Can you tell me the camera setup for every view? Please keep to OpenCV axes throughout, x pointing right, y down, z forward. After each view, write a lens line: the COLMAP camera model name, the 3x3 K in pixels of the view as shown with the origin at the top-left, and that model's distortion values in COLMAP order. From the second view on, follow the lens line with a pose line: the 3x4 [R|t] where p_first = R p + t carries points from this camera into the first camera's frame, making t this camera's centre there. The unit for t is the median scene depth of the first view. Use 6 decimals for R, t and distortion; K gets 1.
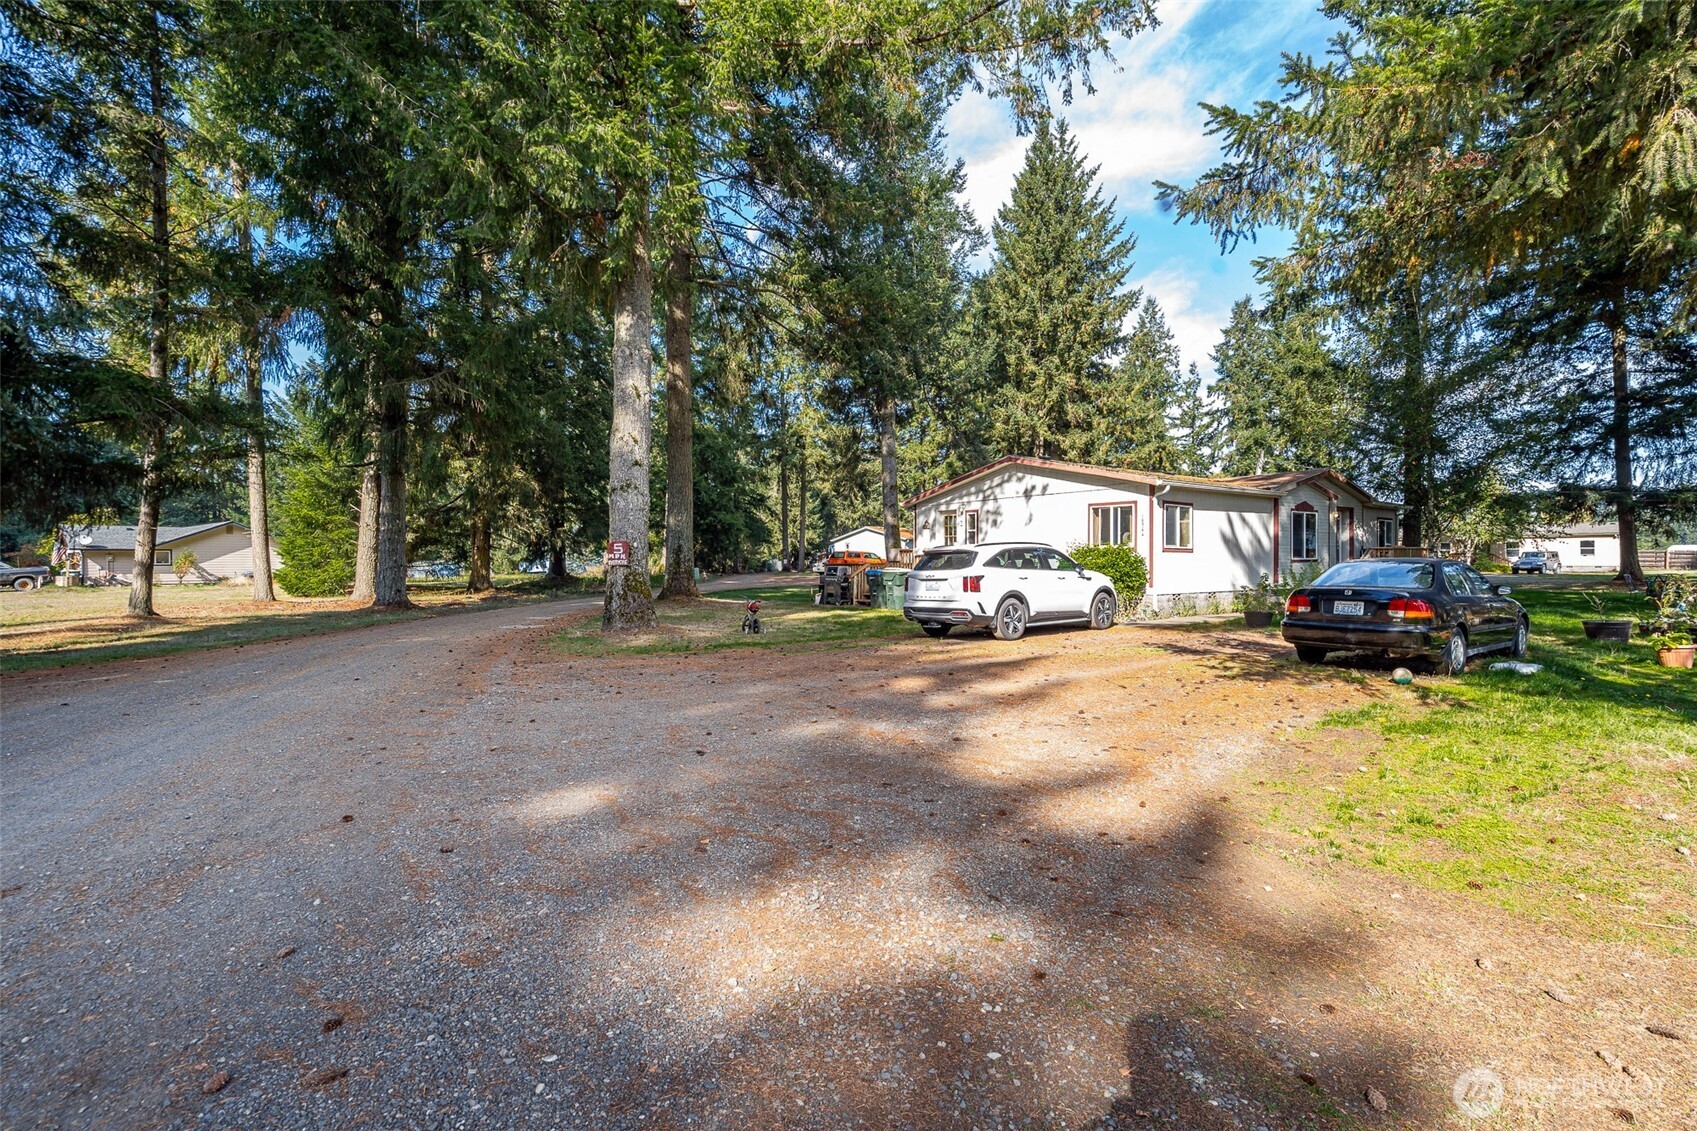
lens RADIAL K [[786.3, 0, 838.5], [0, 786.3, 566.2], [0, 0, 1]] dist [-0.000724, 0.002917]
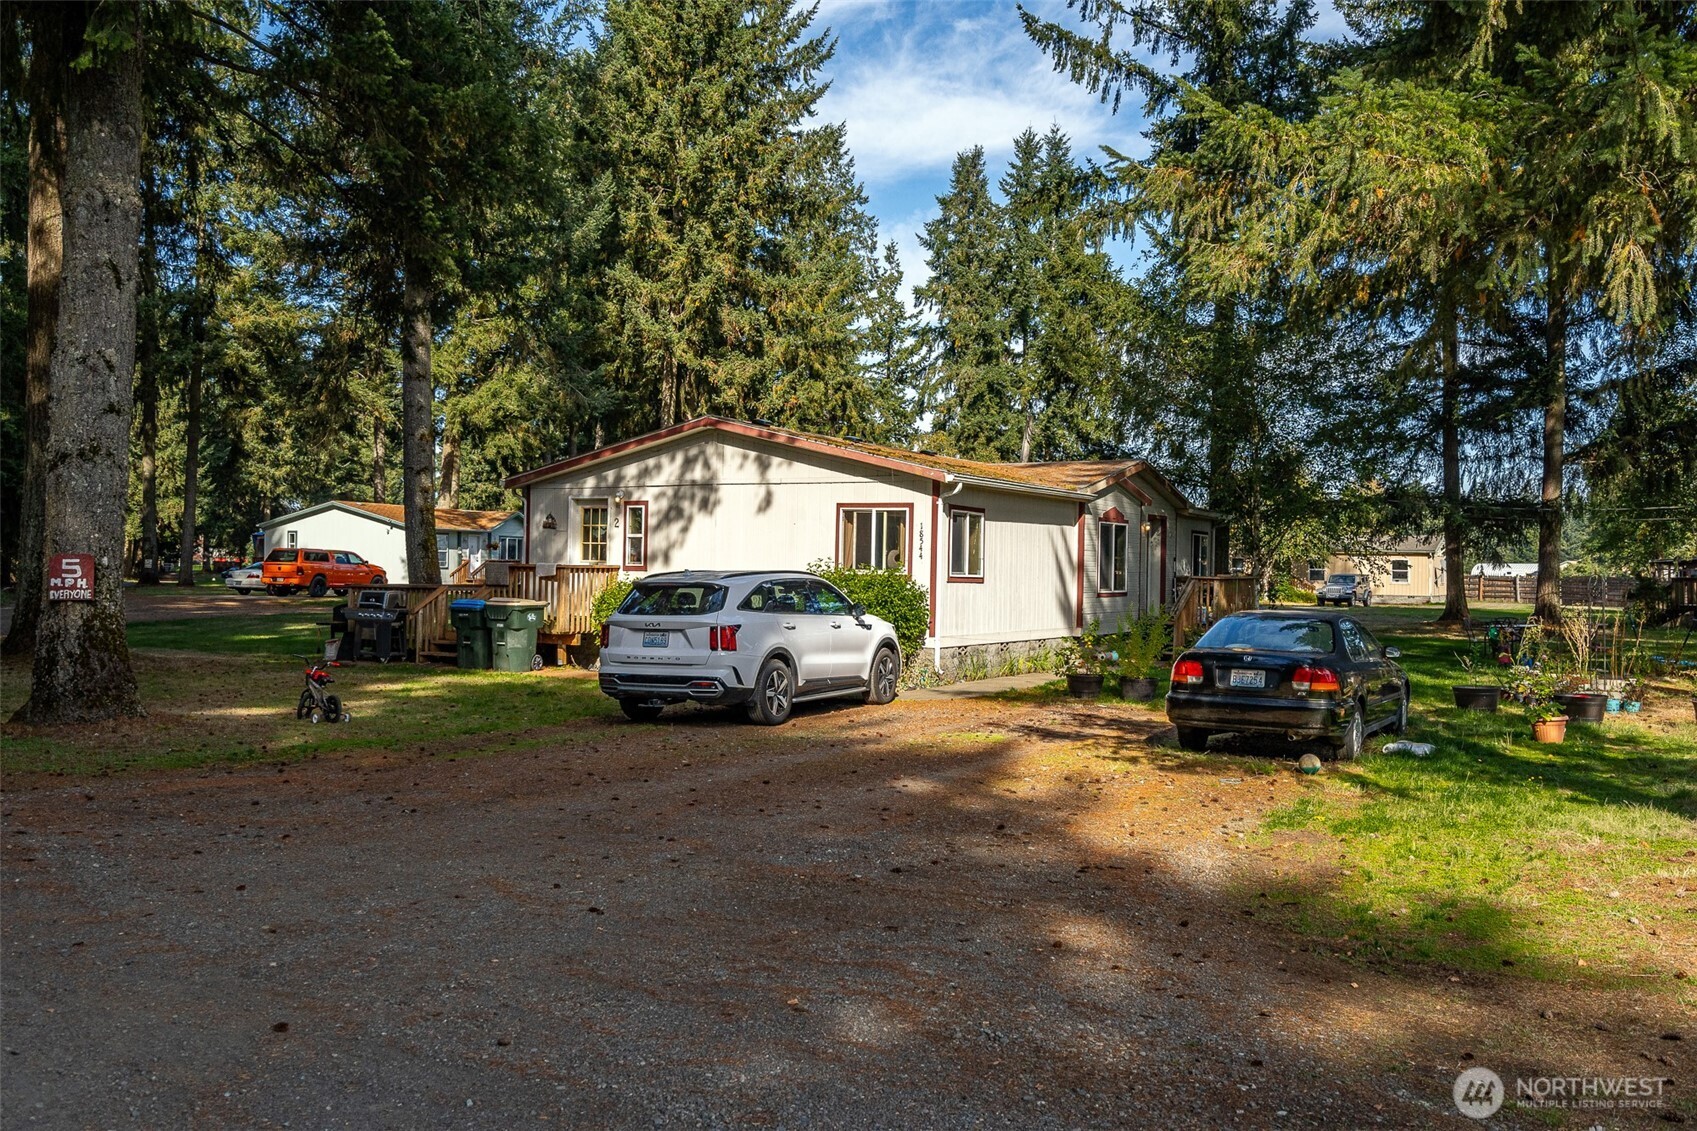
lens RADIAL K [[1464.6, 0, 849.3], [0, 1464.6, 569.9], [0, 0, 1]] dist [0.014679, 0.008992]
pose [[0.915941, 0.019290, 0.400849, -0.112472], [-0.018284, 0.999813, -0.006336, -0.014165], [-0.400896, -0.001526, 0.916122, -0.065326]]
